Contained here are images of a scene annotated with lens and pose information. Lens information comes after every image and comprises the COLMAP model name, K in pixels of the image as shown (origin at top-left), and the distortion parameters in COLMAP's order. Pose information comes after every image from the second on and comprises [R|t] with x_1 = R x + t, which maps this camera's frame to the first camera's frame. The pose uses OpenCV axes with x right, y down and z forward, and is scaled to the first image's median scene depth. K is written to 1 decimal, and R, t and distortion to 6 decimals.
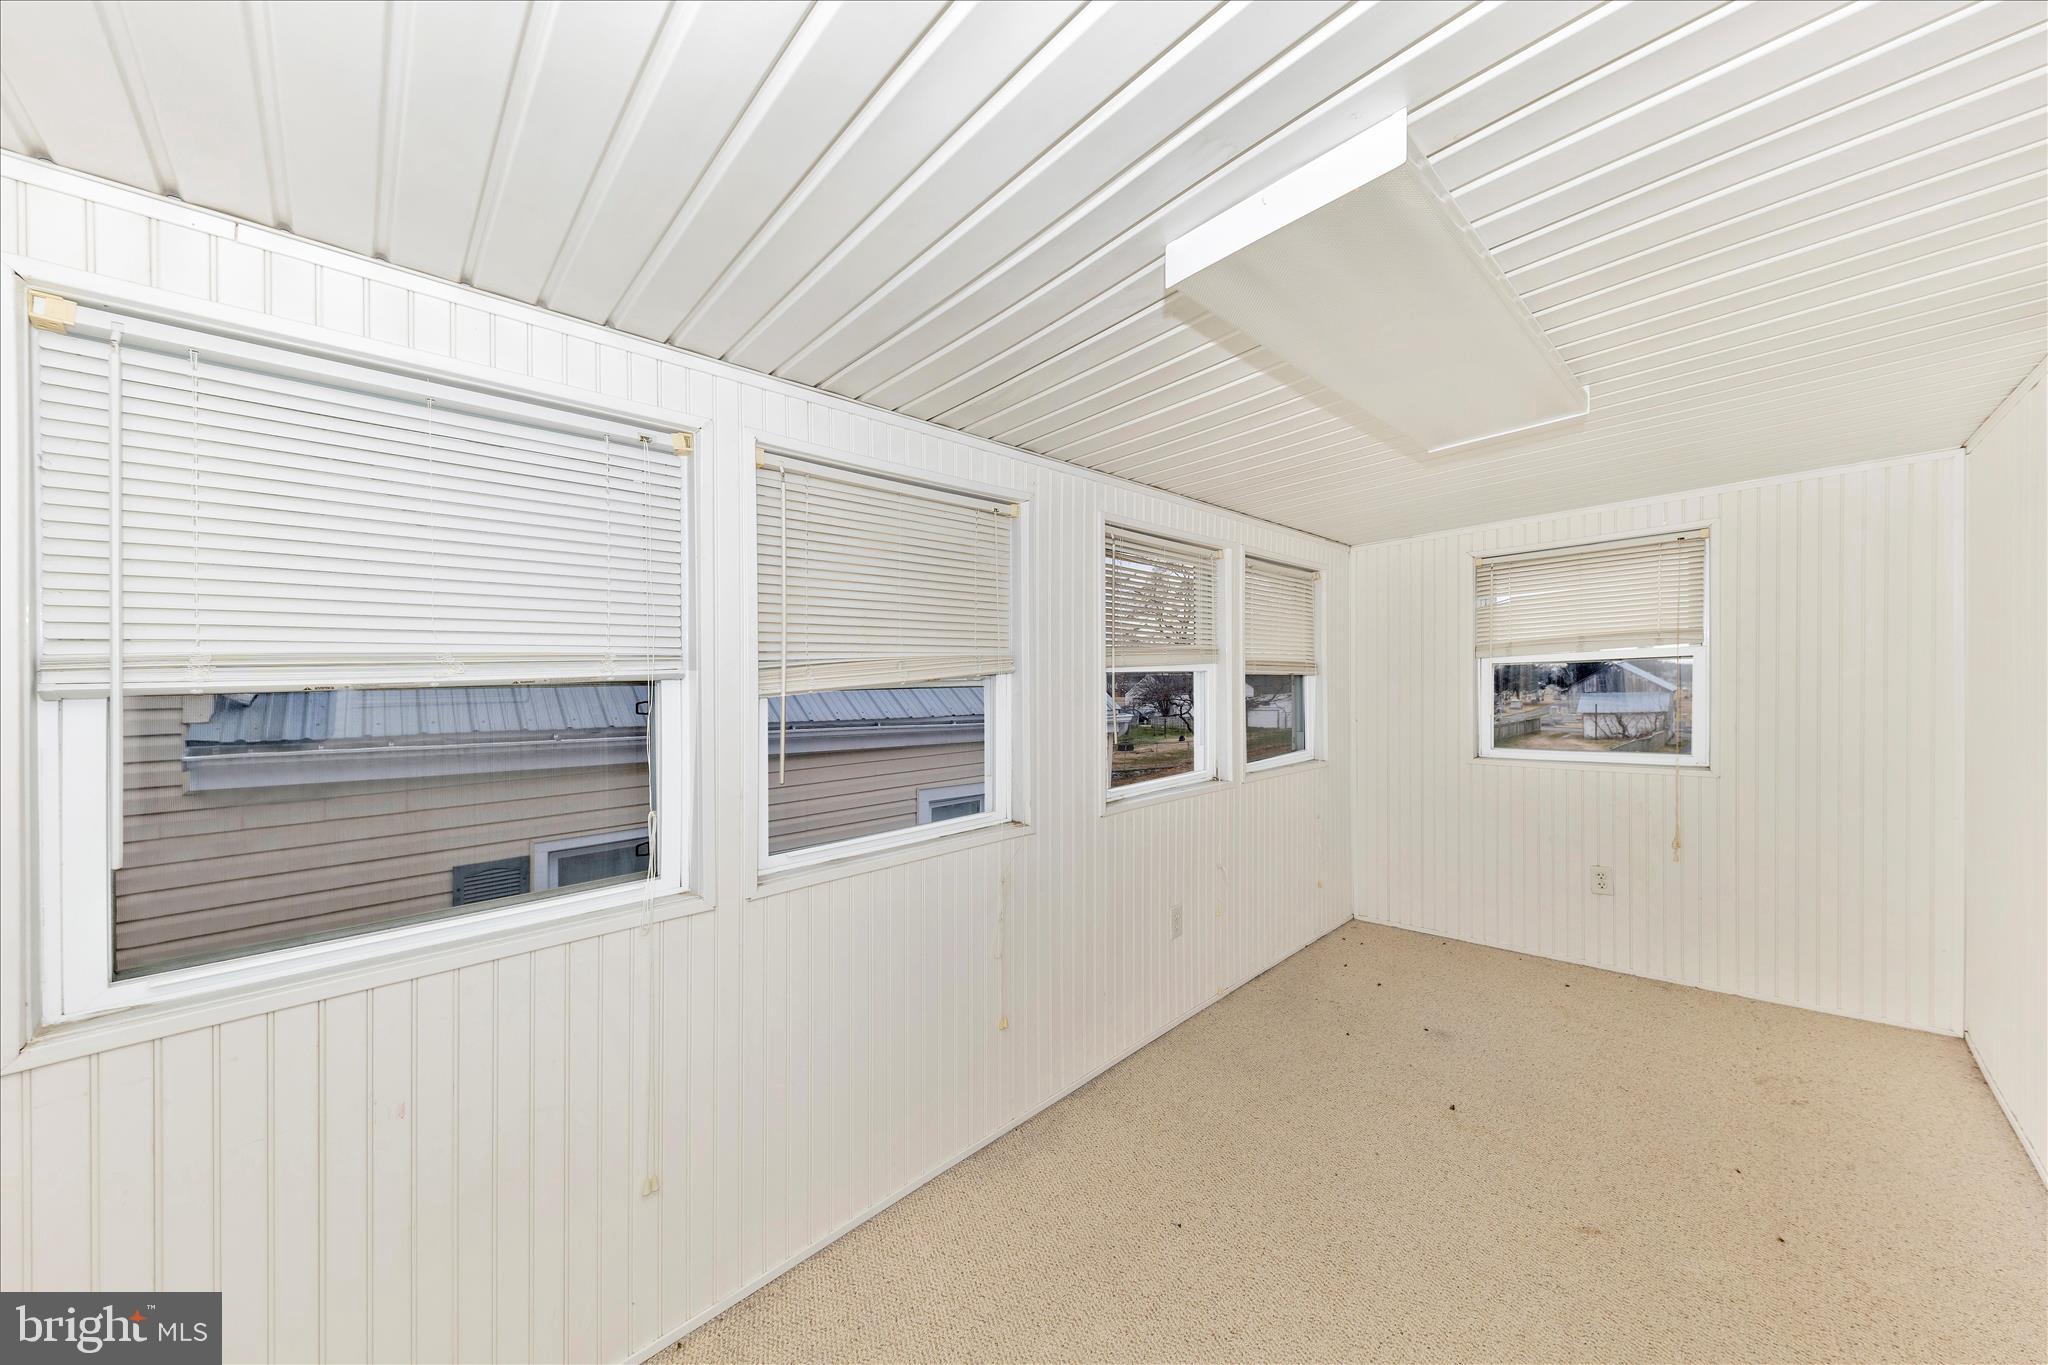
lens RADIAL K [[761.5, 0, 1024.0], [0, 761.5, 682.5], [0, 0, 1]] dist [0.000772, 0.000054]
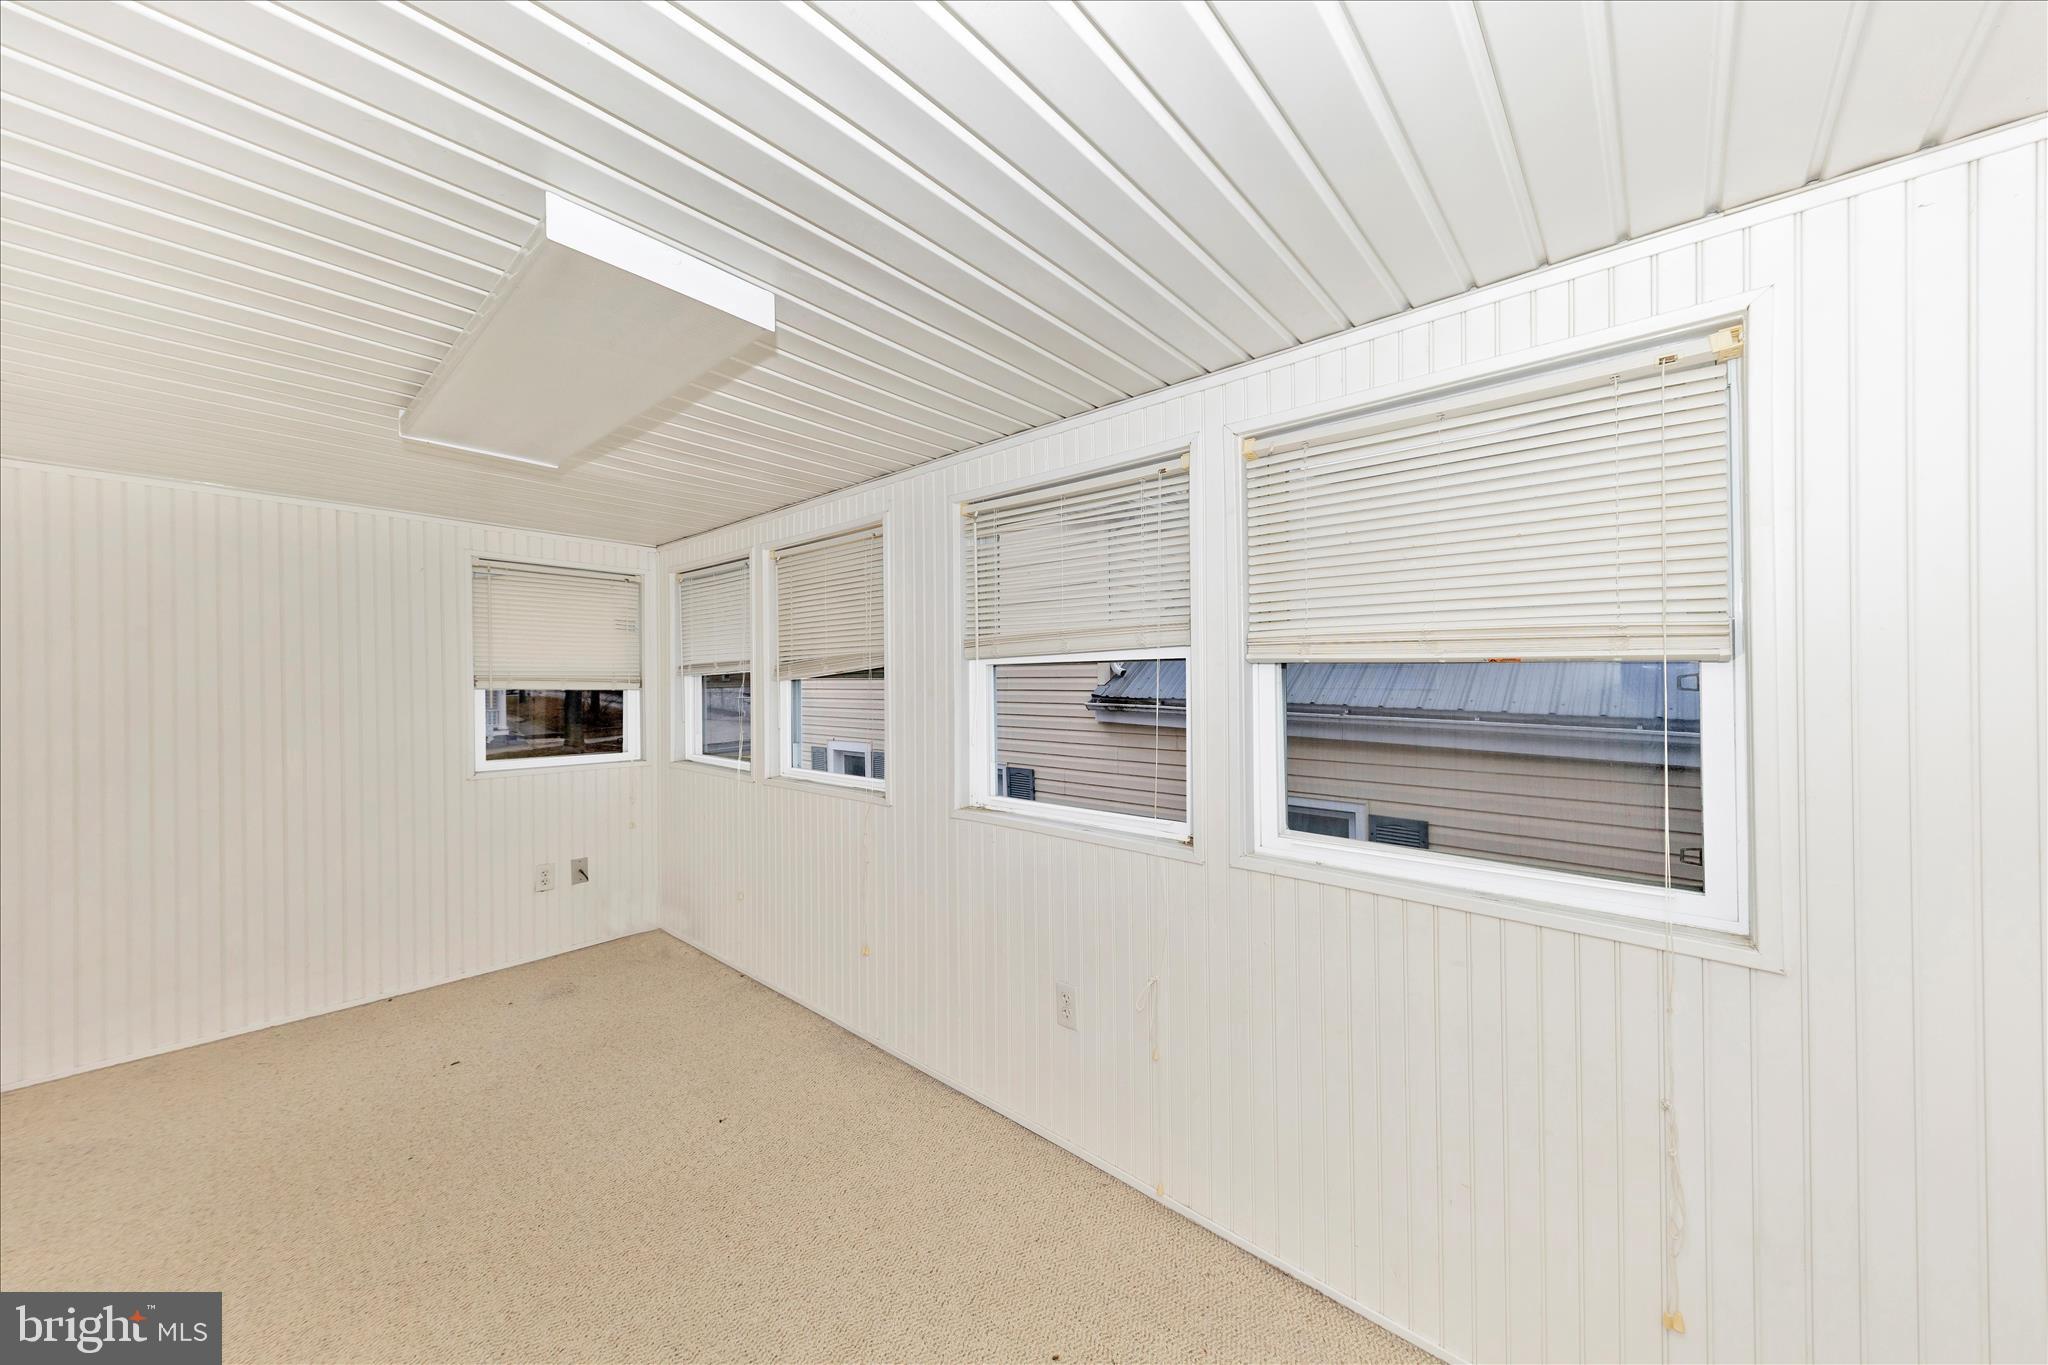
lens RADIAL K [[726.4, 0, 1024.0], [0, 726.4, 667.7], [0, 0, 1]] dist [0.015143, -0.000010]
pose [[0.043110, 0.017392, -0.998919, 0.638497], [0.007001, 0.999819, 0.017710, -0.018753], [0.999046, -0.007756, 0.042980, 0.663877]]
